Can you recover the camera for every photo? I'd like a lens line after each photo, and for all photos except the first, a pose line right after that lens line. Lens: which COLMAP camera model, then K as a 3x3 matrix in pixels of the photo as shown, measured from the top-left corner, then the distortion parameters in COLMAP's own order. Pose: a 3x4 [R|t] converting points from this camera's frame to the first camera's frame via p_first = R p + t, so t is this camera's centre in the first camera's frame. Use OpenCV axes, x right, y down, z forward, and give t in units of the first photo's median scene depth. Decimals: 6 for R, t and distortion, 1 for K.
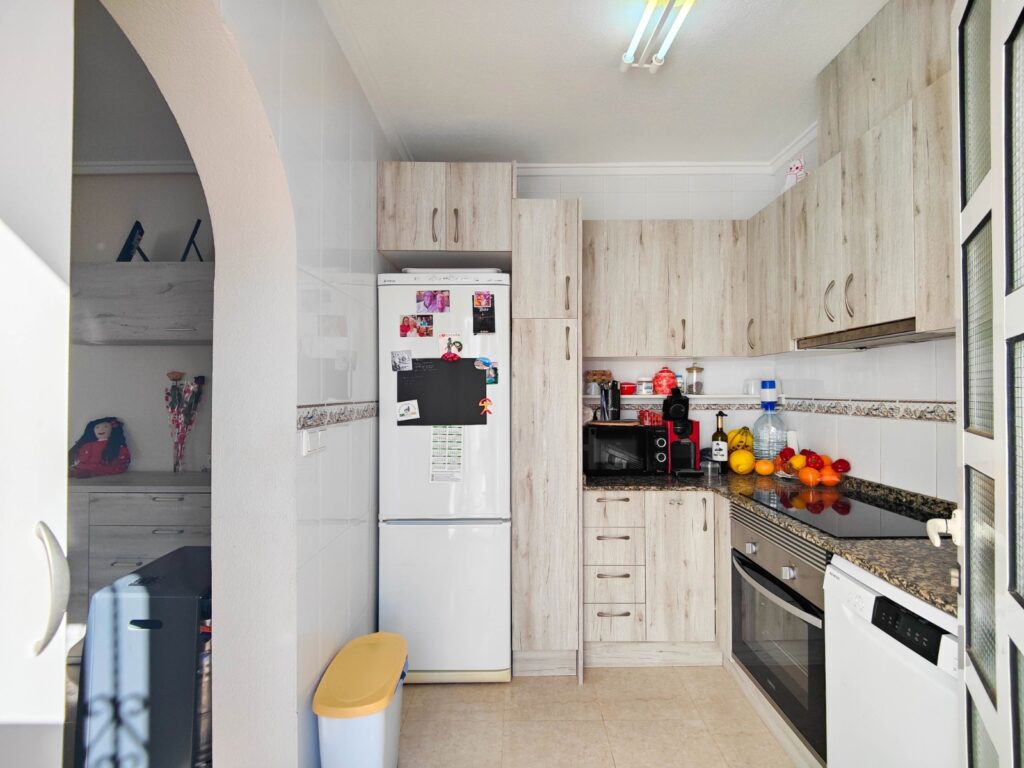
lens RADIAL K [[443.9, 0, 519.6], [0, 443.9, 387.6], [0, 0, 1]] dist [0.012237, -0.014764]
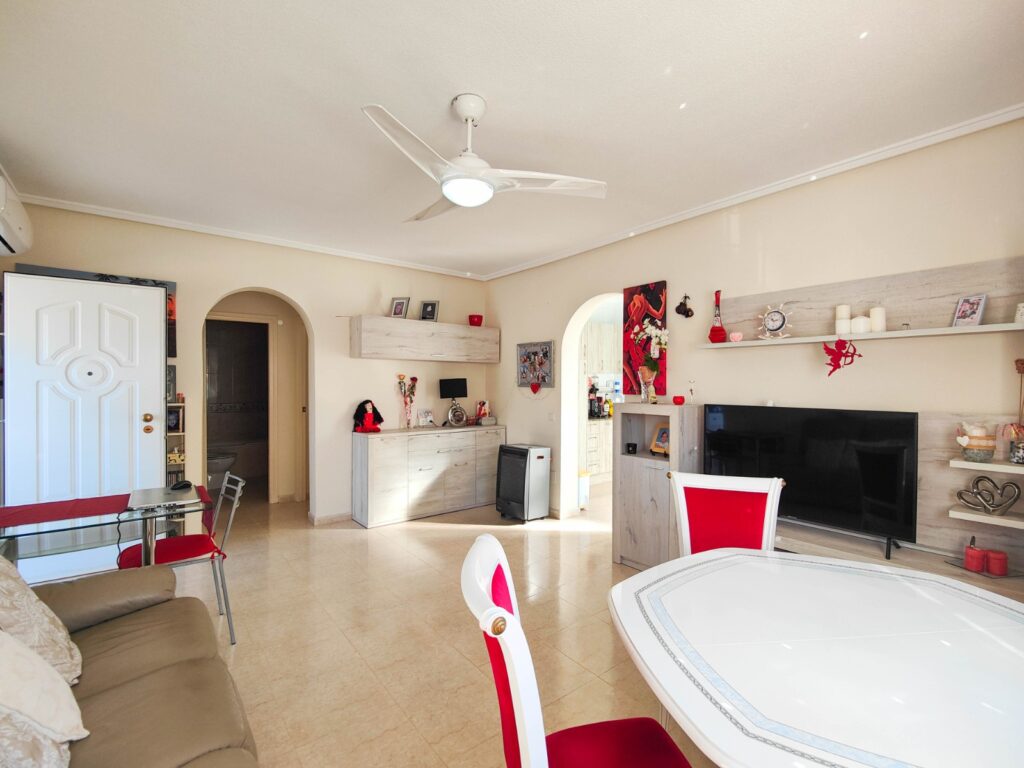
lens RADIAL K [[443.9, 0, 519.6], [0, 443.9, 387.6], [0, 0, 1]] dist [0.012237, -0.014764]
pose [[0.790411, -0.001093, 0.612576, -1.886909], [-0.007698, 0.999902, 0.011717, -0.009050], [-0.612528, -0.013977, 0.790325, -0.942805]]
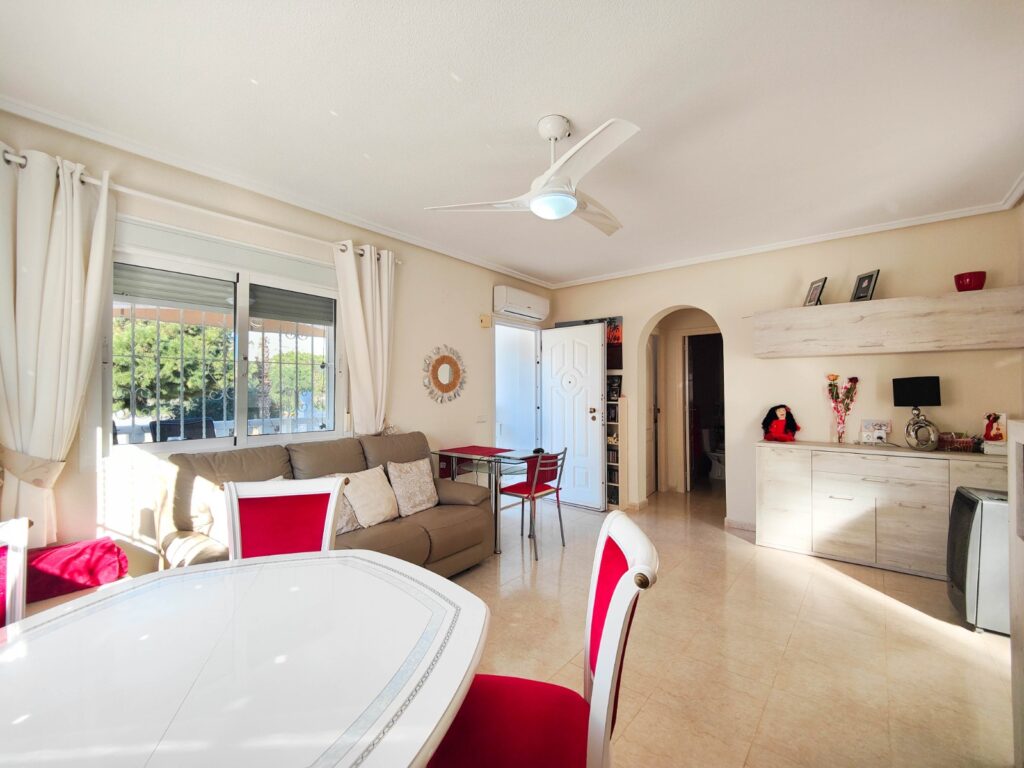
lens RADIAL K [[437.7, 0, 519.8], [0, 437.7, 386.4], [0, 0, 1]] dist [0.010035, -0.015135]
pose [[0.771491, -0.007245, -0.636199, -0.808875], [0.005406, 0.999974, -0.004832, 0.005846], [0.636218, 0.000289, 0.771509, -0.960229]]
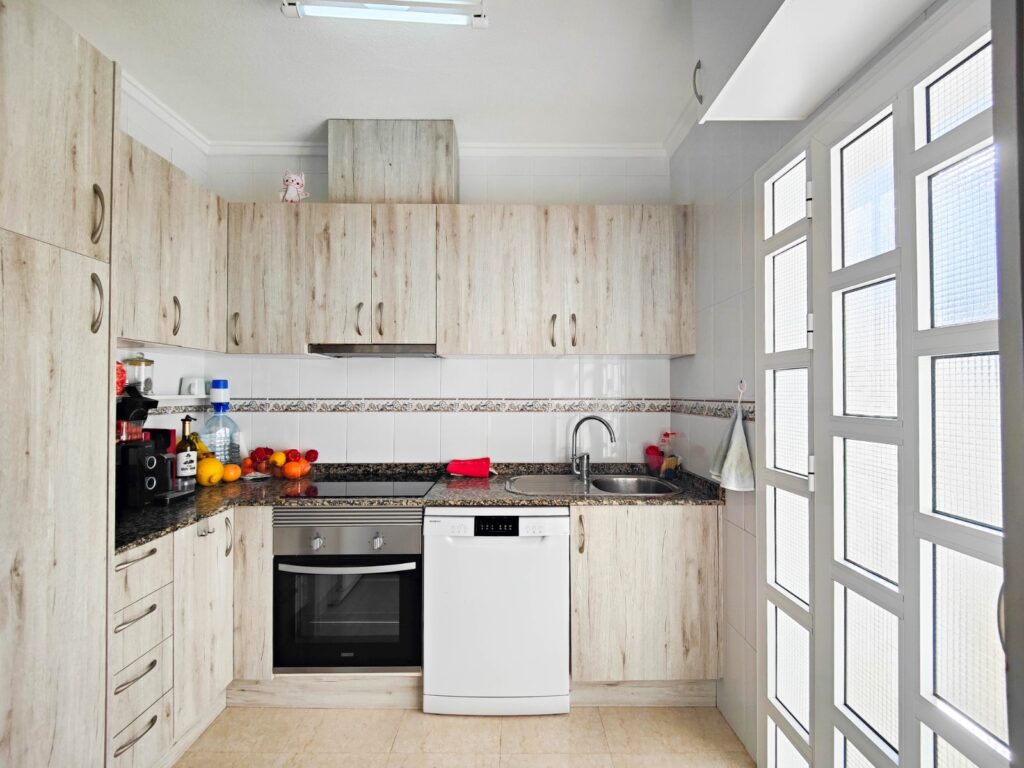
lens RADIAL K [[443.9, 0, 519.6], [0, 443.9, 387.6], [0, 0, 1]] dist [0.012237, -0.014764]
pose [[-0.001440, 0.013111, 0.999913, -0.434761], [-0.010196, 0.999862, -0.013125, 0.007678], [-0.999947, -0.010214, -0.001306, 0.450518]]
